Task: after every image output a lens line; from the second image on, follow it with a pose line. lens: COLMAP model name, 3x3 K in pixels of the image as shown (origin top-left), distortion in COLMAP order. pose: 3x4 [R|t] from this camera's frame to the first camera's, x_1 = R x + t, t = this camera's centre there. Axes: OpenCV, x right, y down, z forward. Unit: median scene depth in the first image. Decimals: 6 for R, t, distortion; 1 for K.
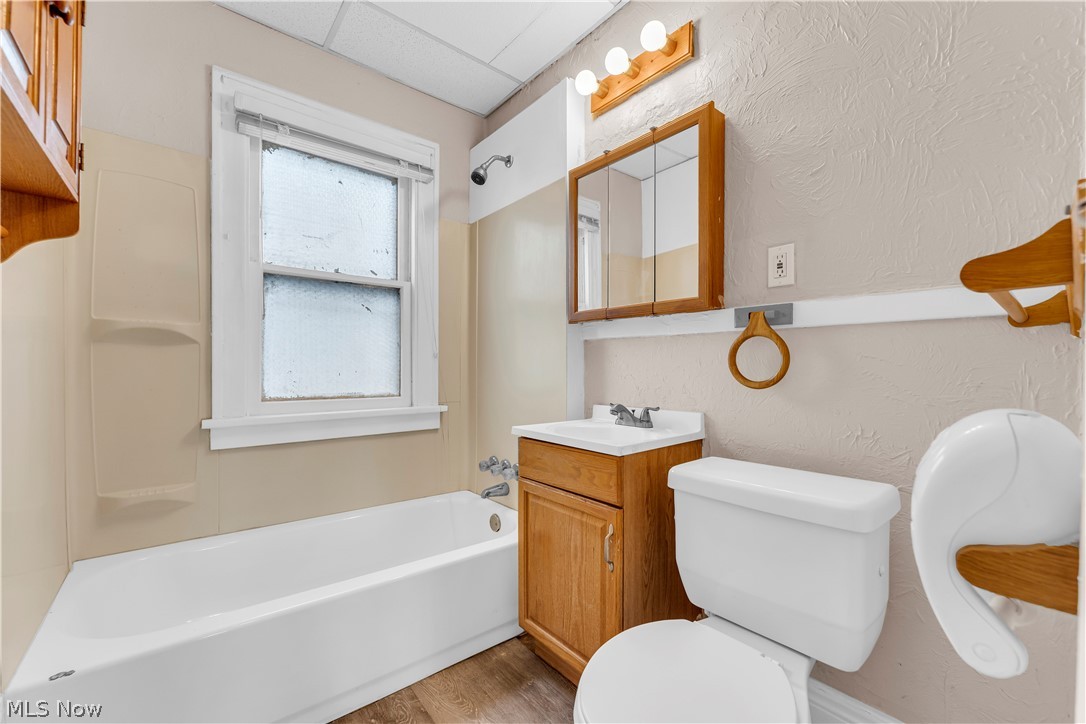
lens RADIAL K [[433.8, 0, 537.4], [0, 433.8, 367.1], [0, 0, 1]] dist [0.001233, 0.000194]
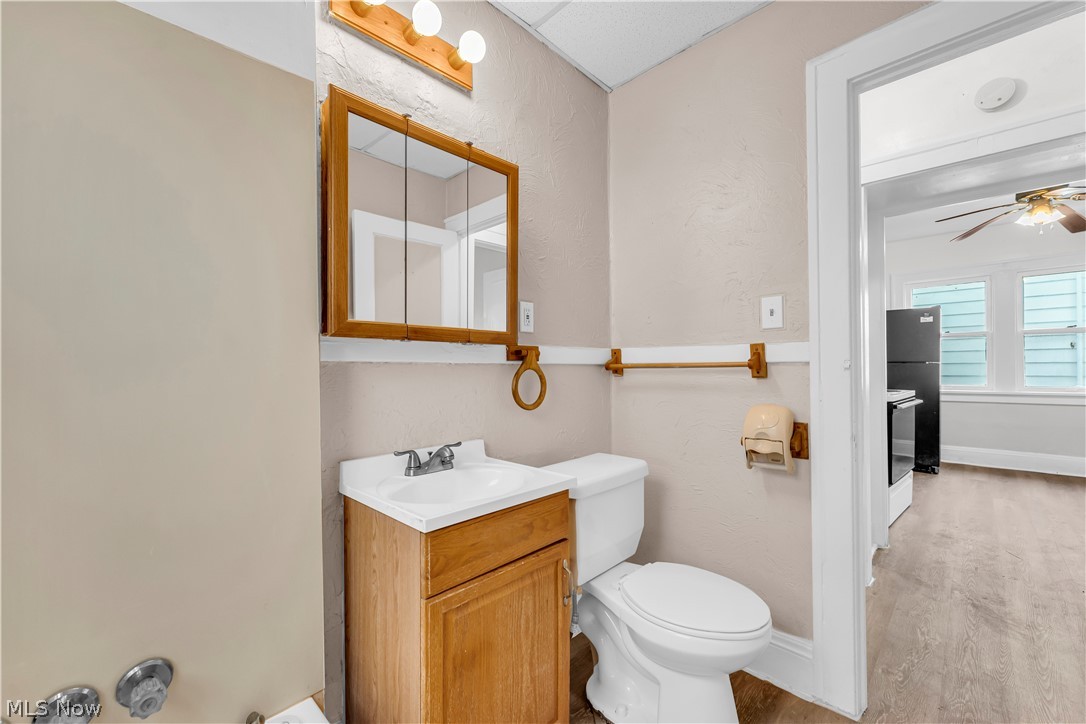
lens RADIAL K [[433.8, 0, 537.4], [0, 433.8, 367.1], [0, 0, 1]] dist [0.001233, 0.000194]
pose [[-0.090855, -0.000465, 0.995864, -0.744068], [0.010188, 0.999947, 0.001396, -0.075398], [-0.995812, 0.010273, -0.090846, 1.038765]]
